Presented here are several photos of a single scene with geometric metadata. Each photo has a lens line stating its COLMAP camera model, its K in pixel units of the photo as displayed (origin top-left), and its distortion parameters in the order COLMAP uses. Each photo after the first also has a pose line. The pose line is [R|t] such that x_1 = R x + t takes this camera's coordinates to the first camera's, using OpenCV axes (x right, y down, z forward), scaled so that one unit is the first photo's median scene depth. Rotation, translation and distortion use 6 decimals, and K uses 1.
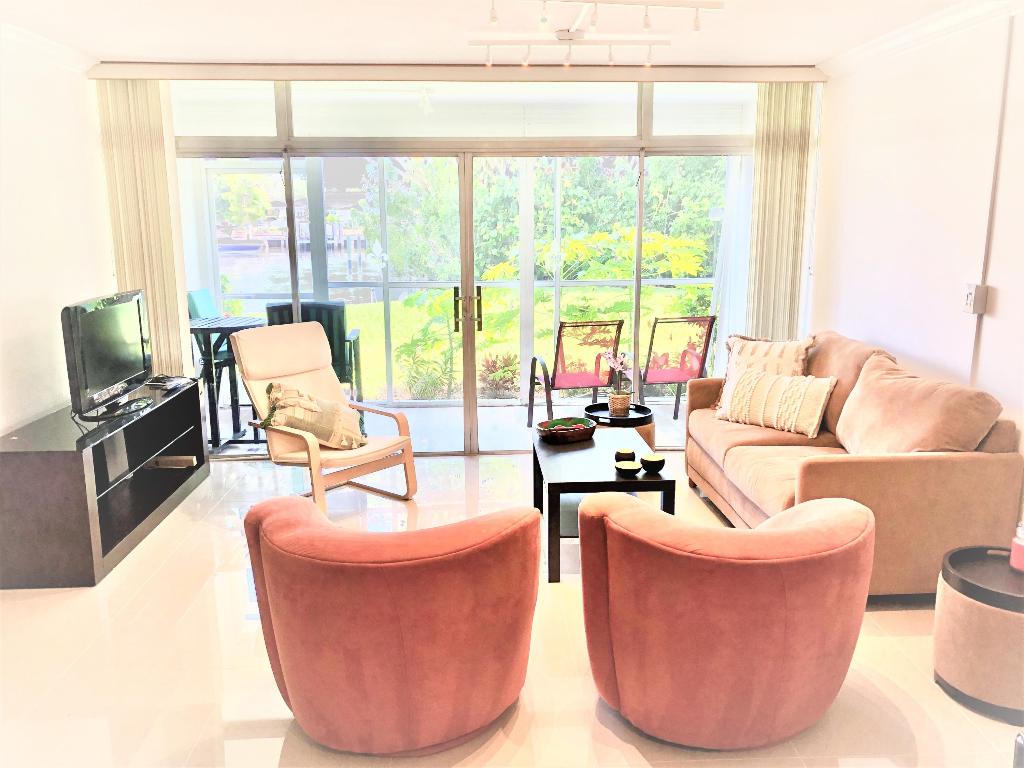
lens RADIAL K [[854.3, 0, 512.0], [0, 854.3, 384.0], [0, 0, 1]] dist [0.011377, -0.000010]
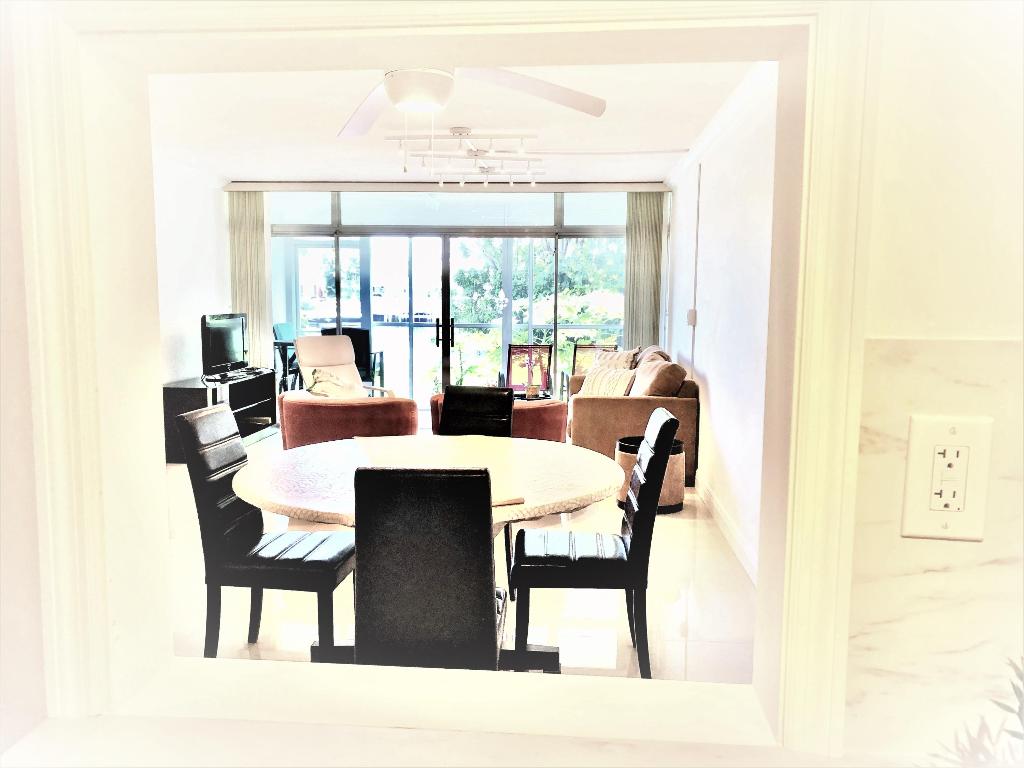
lens RADIAL K [[843.2, 0, 512.0], [0, 843.2, 384.0], [0, 0, 1]] dist [0.044754, -0.005281]
pose [[0.992738, 0.026025, -0.117445, 0.266574], [-0.036675, 0.995316, -0.089446, 0.146218], [0.114567, 0.093104, 0.989043, -0.531885]]
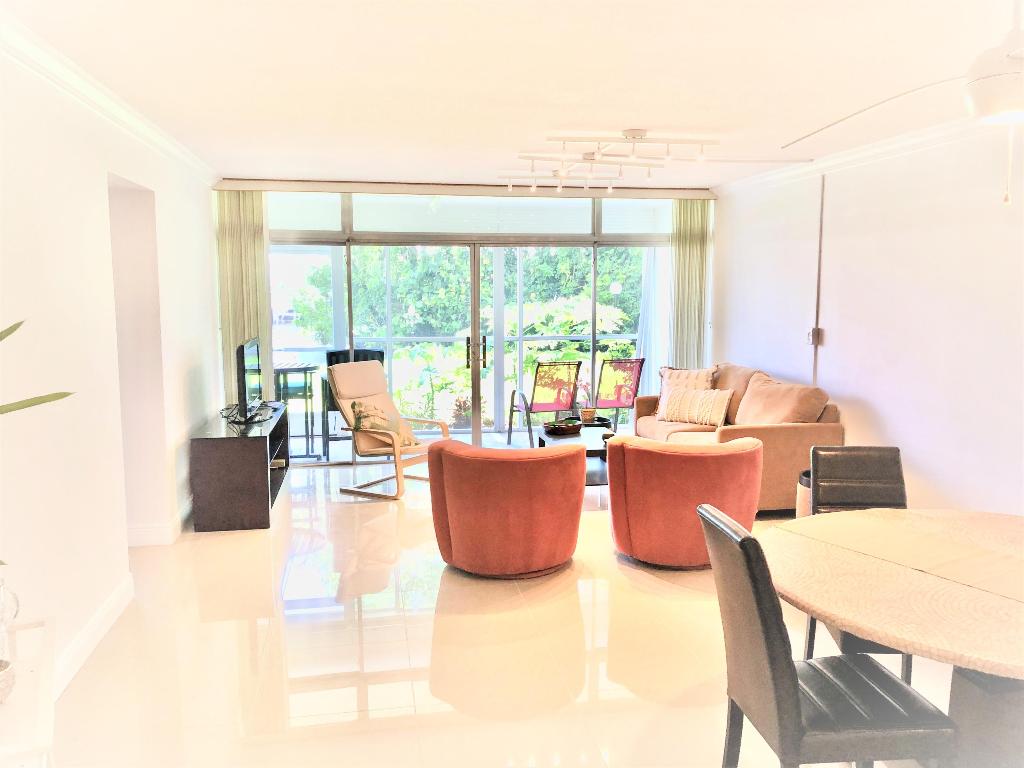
lens RADIAL K [[843.2, 0, 512.0], [0, 843.2, 384.0], [0, 0, 1]] dist [0.044754, -0.005281]
pose [[0.991747, -0.011505, 0.127690, -0.179835], [0.022097, 0.996400, -0.081848, 0.082404], [-0.126288, 0.083994, 0.988431, -0.391666]]
